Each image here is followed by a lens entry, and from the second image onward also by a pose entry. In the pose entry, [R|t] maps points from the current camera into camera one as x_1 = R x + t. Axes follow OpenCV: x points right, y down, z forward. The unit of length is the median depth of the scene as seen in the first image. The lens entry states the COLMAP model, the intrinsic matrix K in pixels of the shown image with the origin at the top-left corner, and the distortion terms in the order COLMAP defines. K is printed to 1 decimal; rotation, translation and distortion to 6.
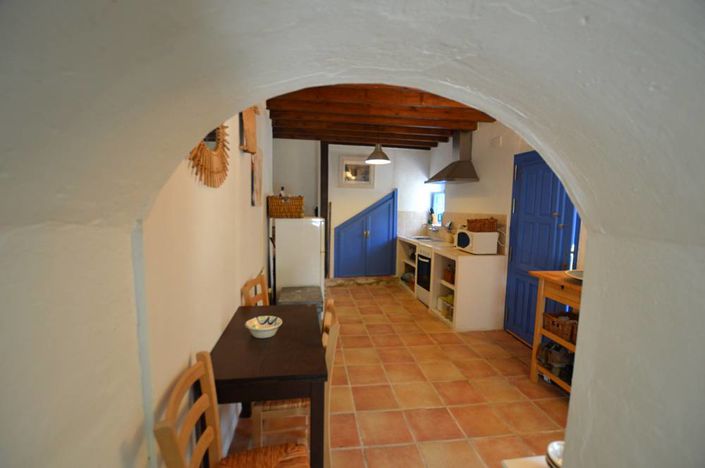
lens RADIAL K [[305.7, 0, 352.5], [0, 305.7, 234.0], [0, 0, 1]] dist [-0.025541, -0.000079]
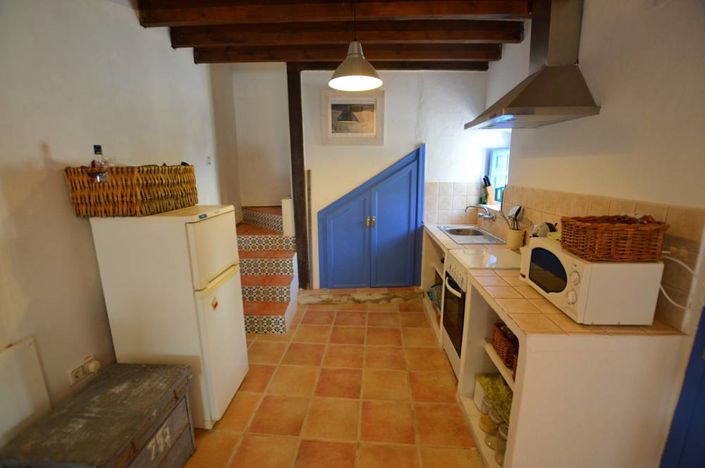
lens RADIAL K [[305.7, 0, 352.5], [0, 305.7, 234.0], [0, 0, 1]] dist [-0.025541, -0.000079]
pose [[0.979297, 0.020537, -0.201386, 0.142253], [0.003237, 0.993125, 0.117016, -0.049557], [0.202405, -0.115245, 0.972497, 0.416629]]
